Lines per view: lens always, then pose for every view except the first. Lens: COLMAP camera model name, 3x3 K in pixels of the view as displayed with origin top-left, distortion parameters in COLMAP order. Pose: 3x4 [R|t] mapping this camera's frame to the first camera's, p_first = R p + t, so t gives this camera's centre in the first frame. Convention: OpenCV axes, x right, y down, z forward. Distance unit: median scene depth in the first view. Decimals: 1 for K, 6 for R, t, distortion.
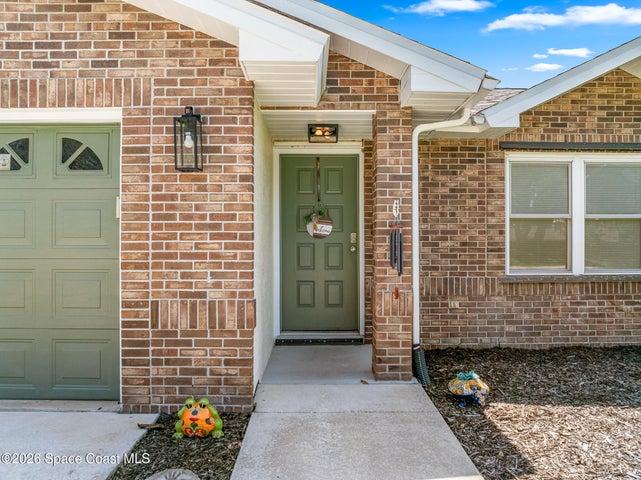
lens RADIAL K [[451.6, 0, 319.8], [0, 451.6, 235.6], [0, 0, 1]] dist [-0.044800, 0.008079]
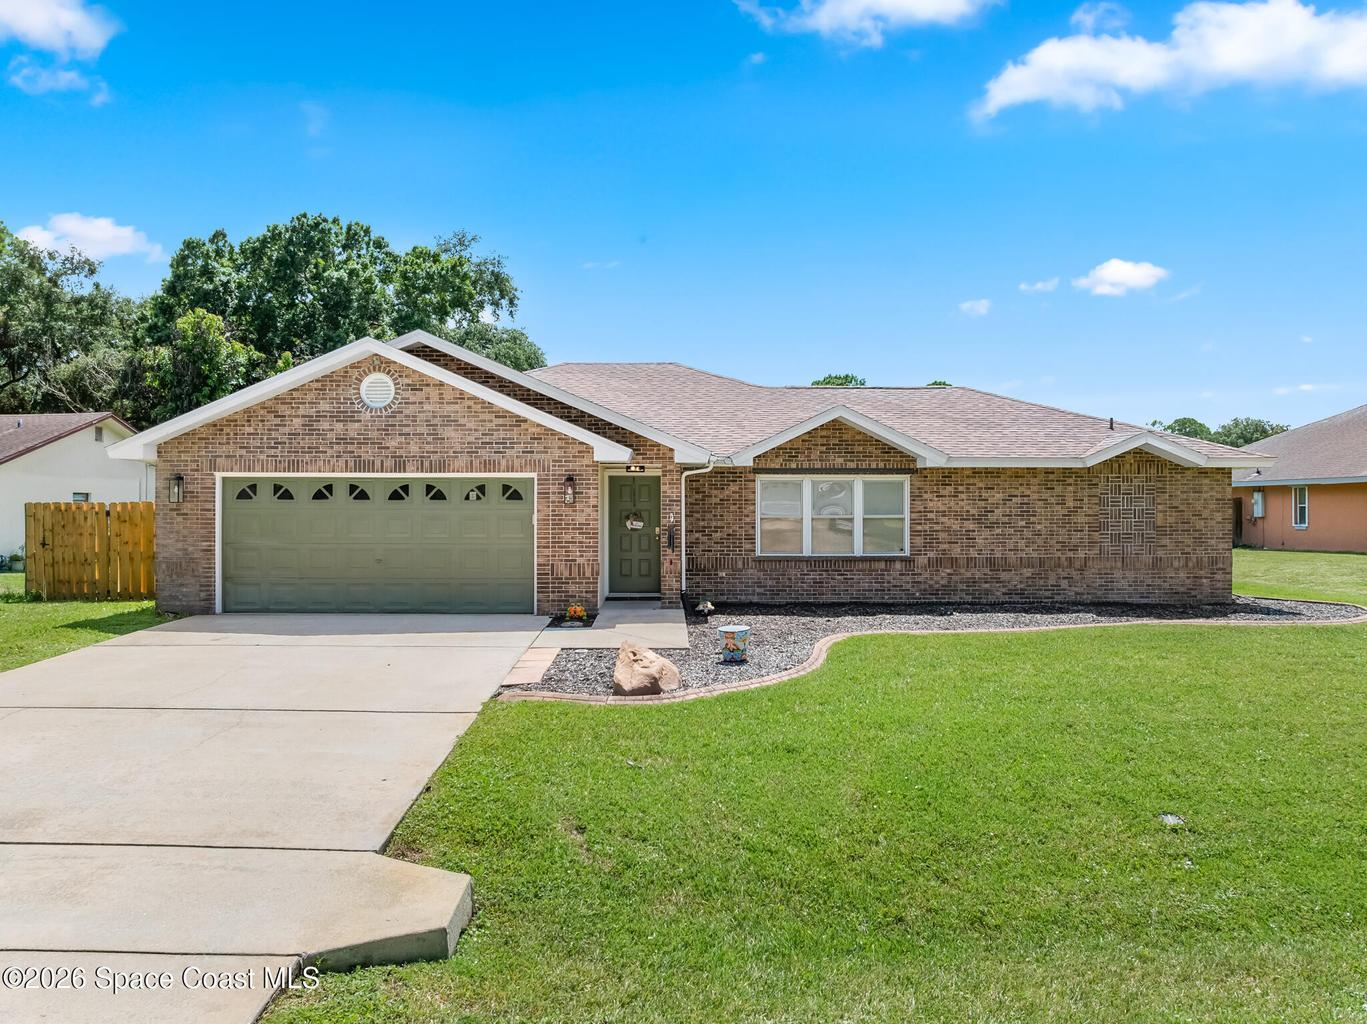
lens RADIAL K [[963.1, 0, 688.2], [0, 963.1, 510.3], [0, 0, 1]] dist [-0.044800, 0.008079]
pose [[0.999955, 0.001557, 0.009308, 0.202758], [-0.001650, 0.999948, 0.010039, -0.132166], [-0.009292, -0.010054, 0.999906, -3.059572]]
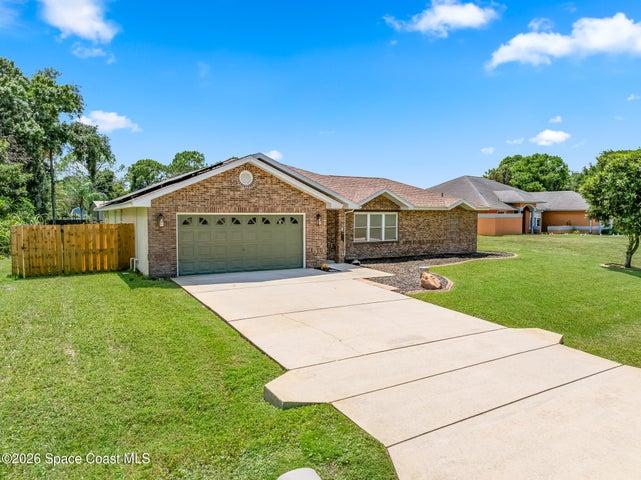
lens RADIAL K [[451.6, 0, 322.8], [0, 451.6, 238.5], [0, 0, 1]] dist [-0.044800, 0.008079]
pose [[0.864091, -0.026514, 0.502637, -2.583257], [-0.006429, 0.997949, 0.063692, -0.278247], [-0.503294, -0.058267, 0.862148, -3.281656]]
